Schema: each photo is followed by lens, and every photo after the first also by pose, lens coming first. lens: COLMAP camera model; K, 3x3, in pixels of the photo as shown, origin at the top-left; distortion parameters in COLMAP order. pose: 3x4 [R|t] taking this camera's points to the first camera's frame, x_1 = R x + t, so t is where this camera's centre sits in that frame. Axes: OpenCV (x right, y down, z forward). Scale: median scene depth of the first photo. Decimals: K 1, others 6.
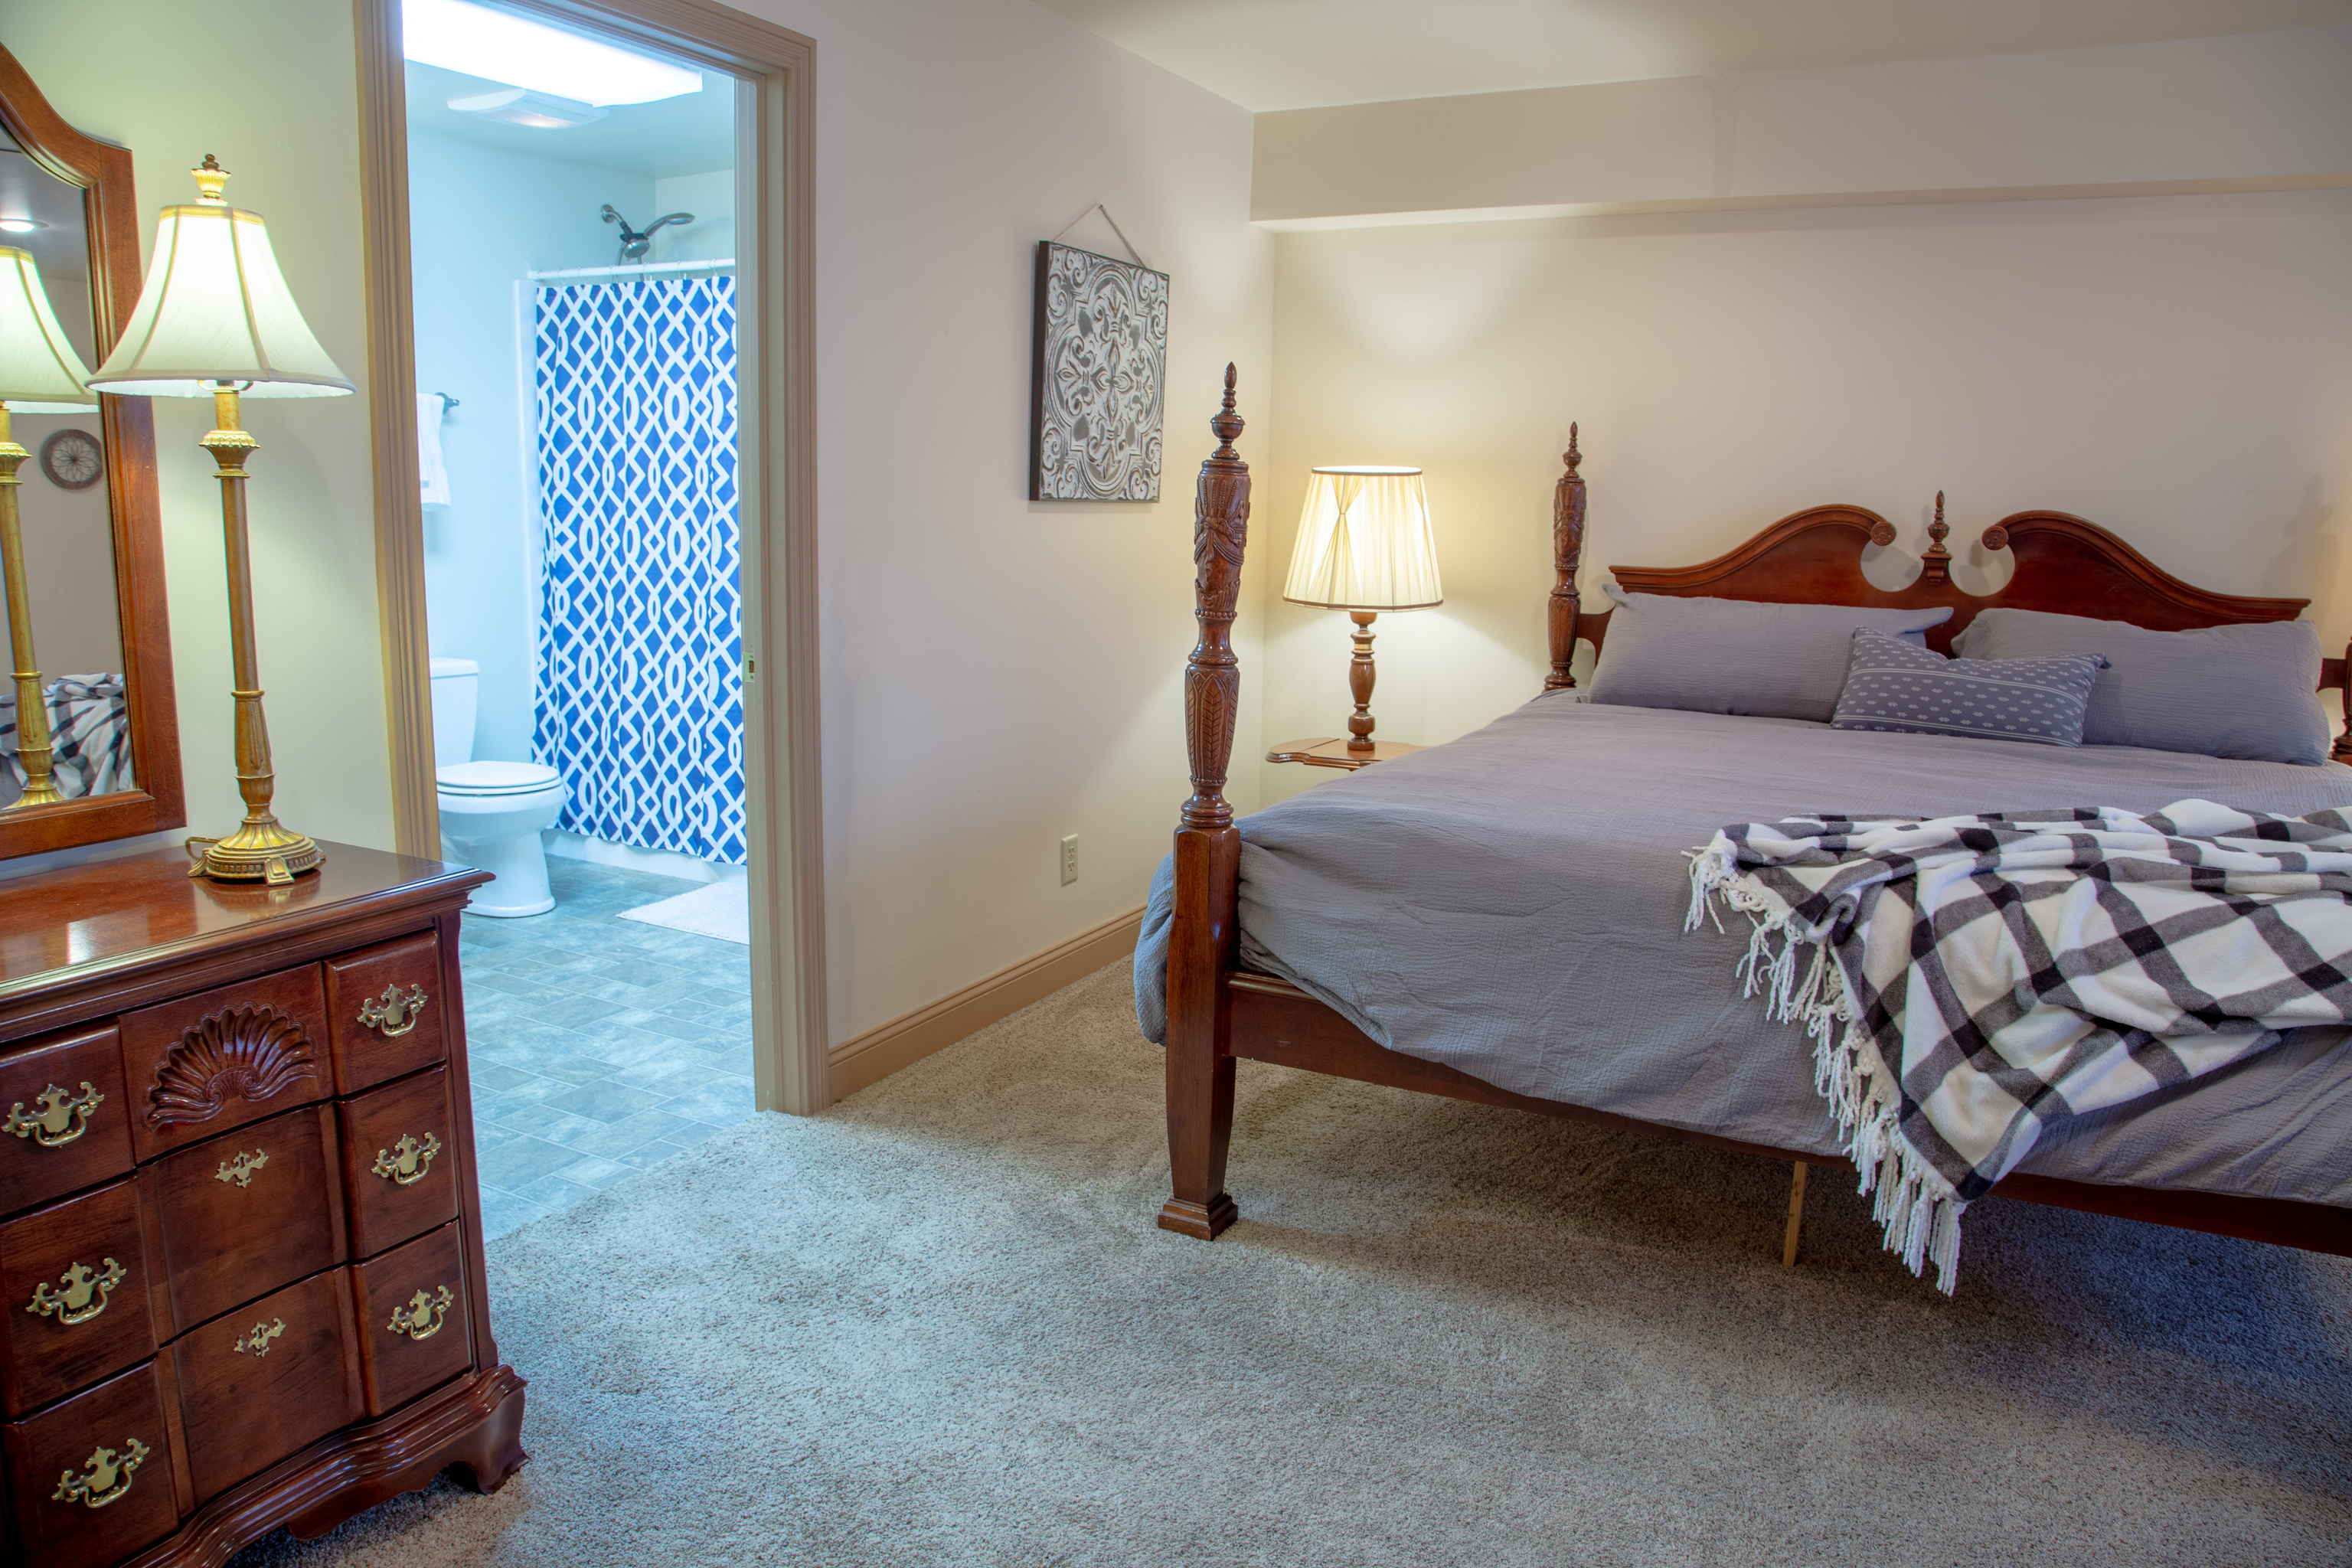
lens RADIAL K [[1597.7, 0, 1128.7], [0, 1597.7, 789.3], [0, 0, 1]] dist [-0.154063, 0.078320]
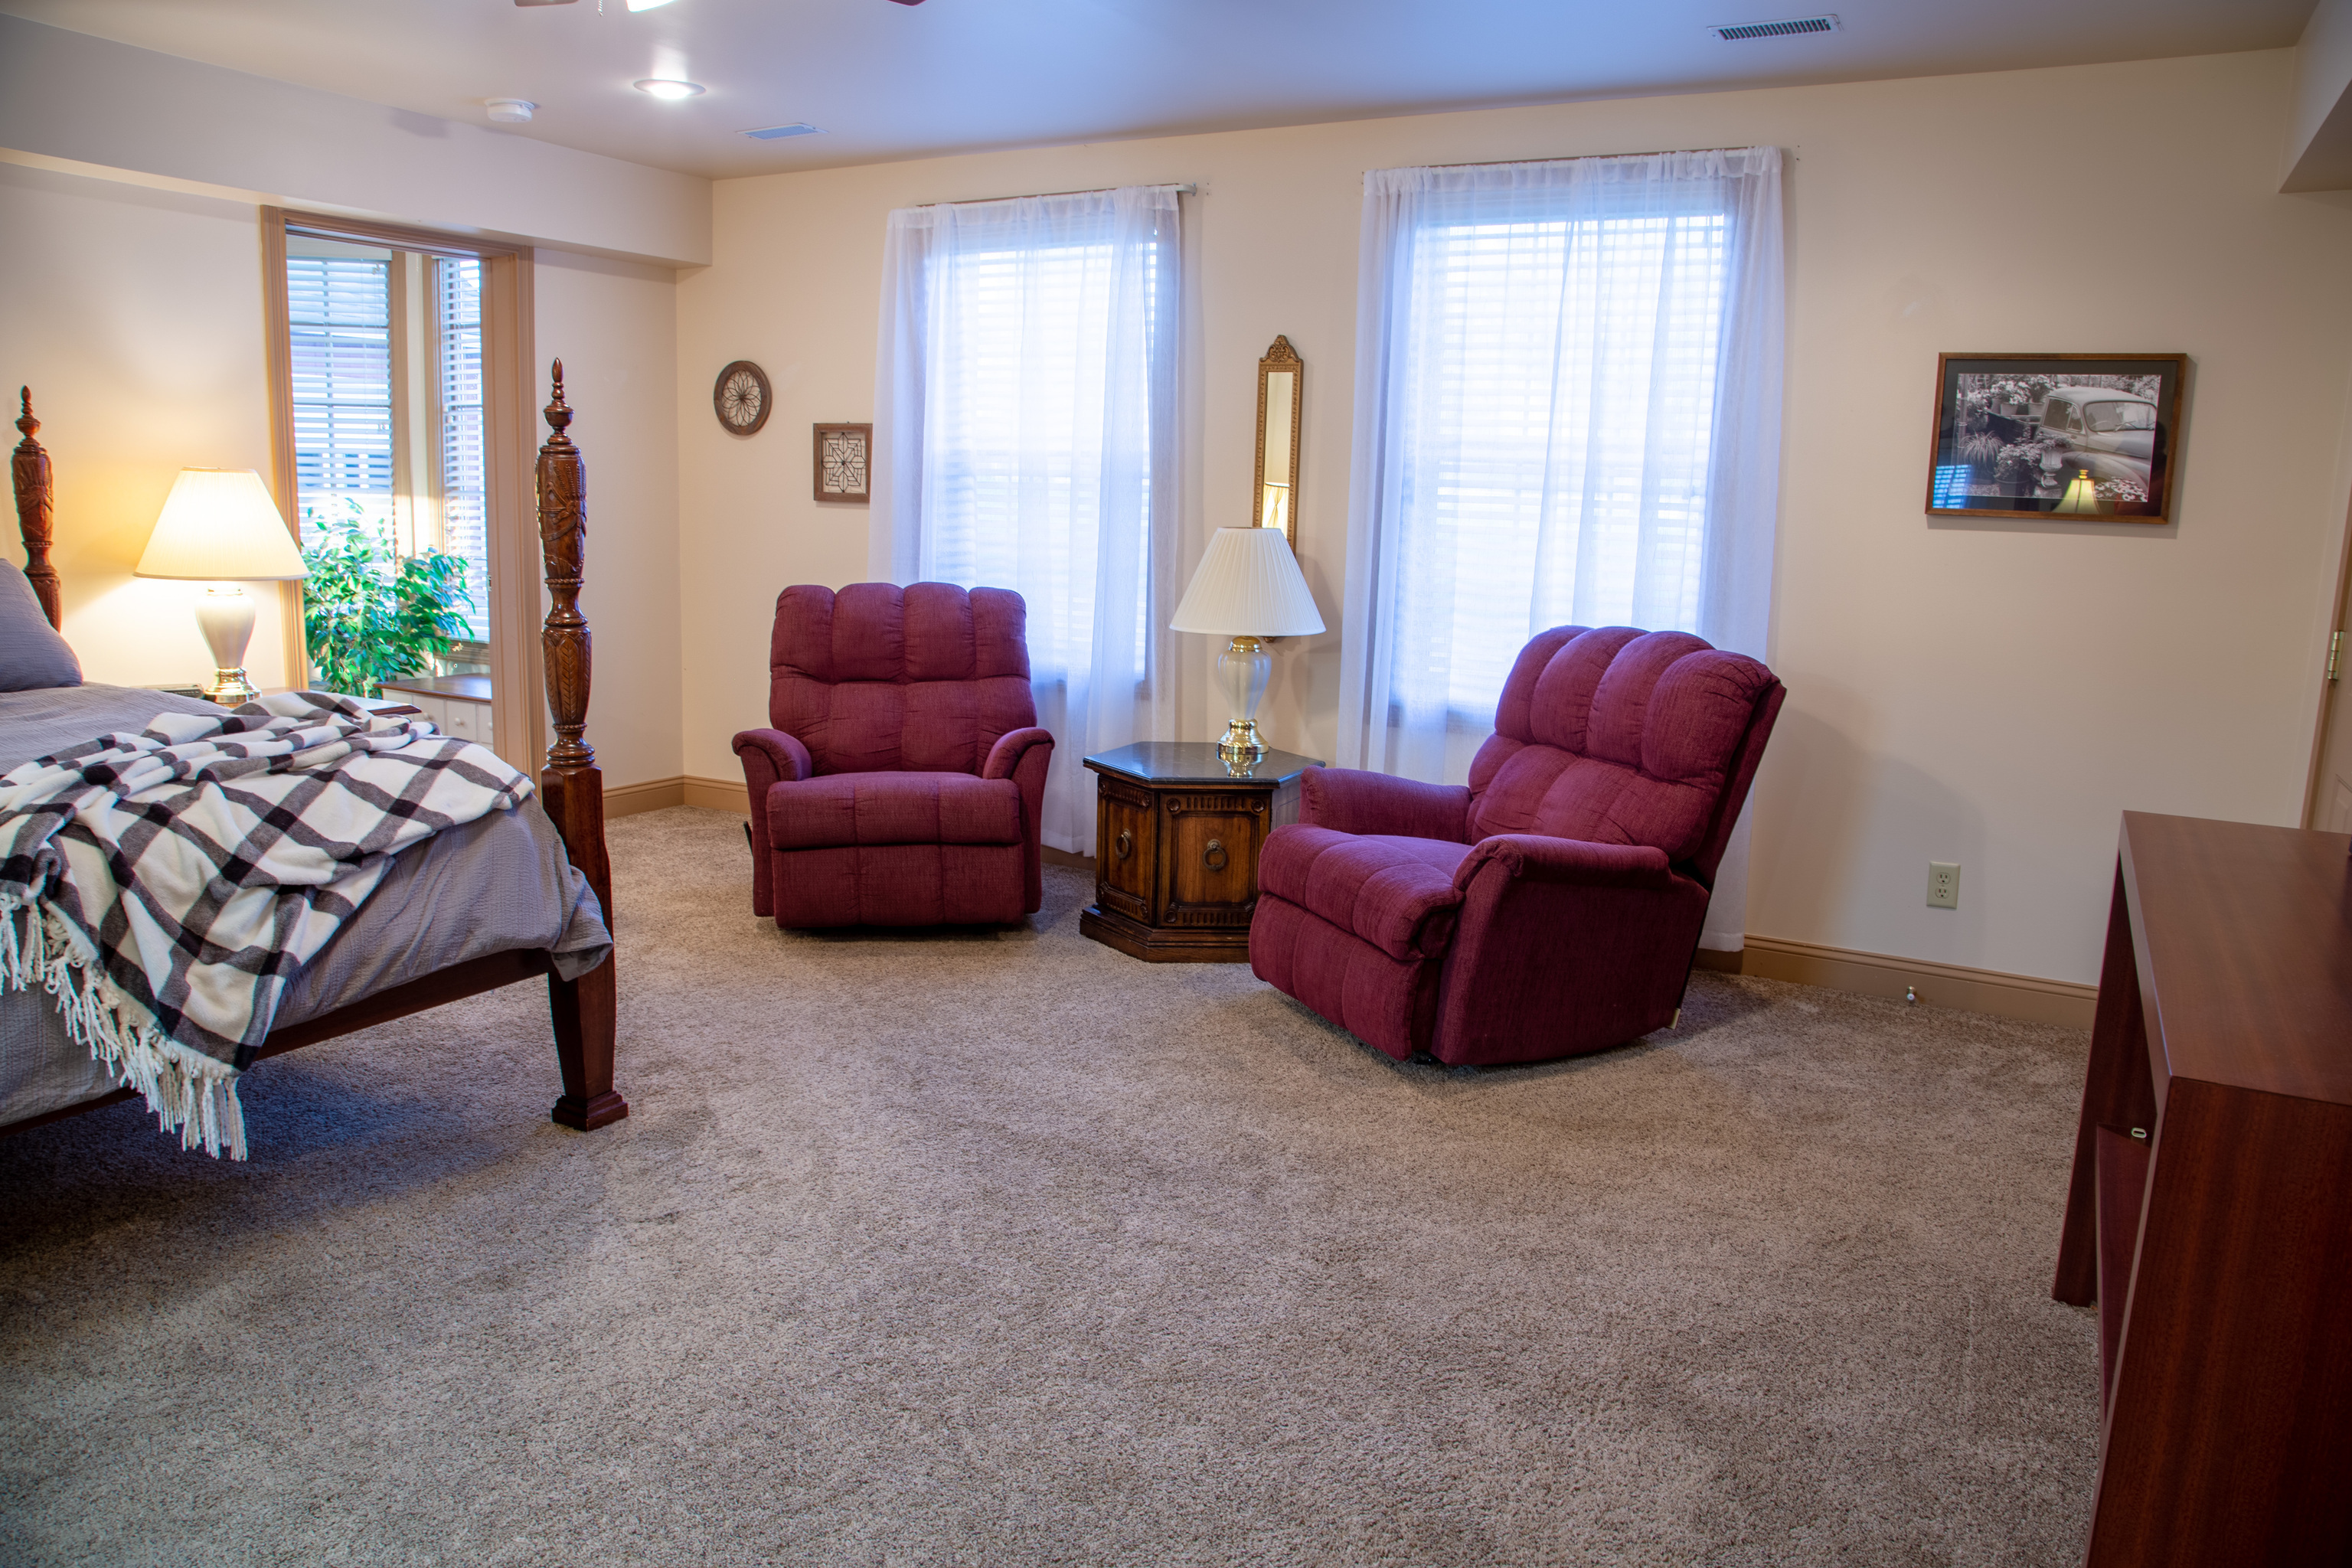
lens RADIAL K [[1597.7, 0, 1128.7], [0, 1597.7, 789.3], [0, 0, 1]] dist [-0.154063, 0.078320]
pose [[0.036379, -0.192731, 0.980577, -0.502537], [0.161725, 0.969428, 0.184539, -0.040061], [-0.986165, 0.151871, 0.066437, 0.230454]]
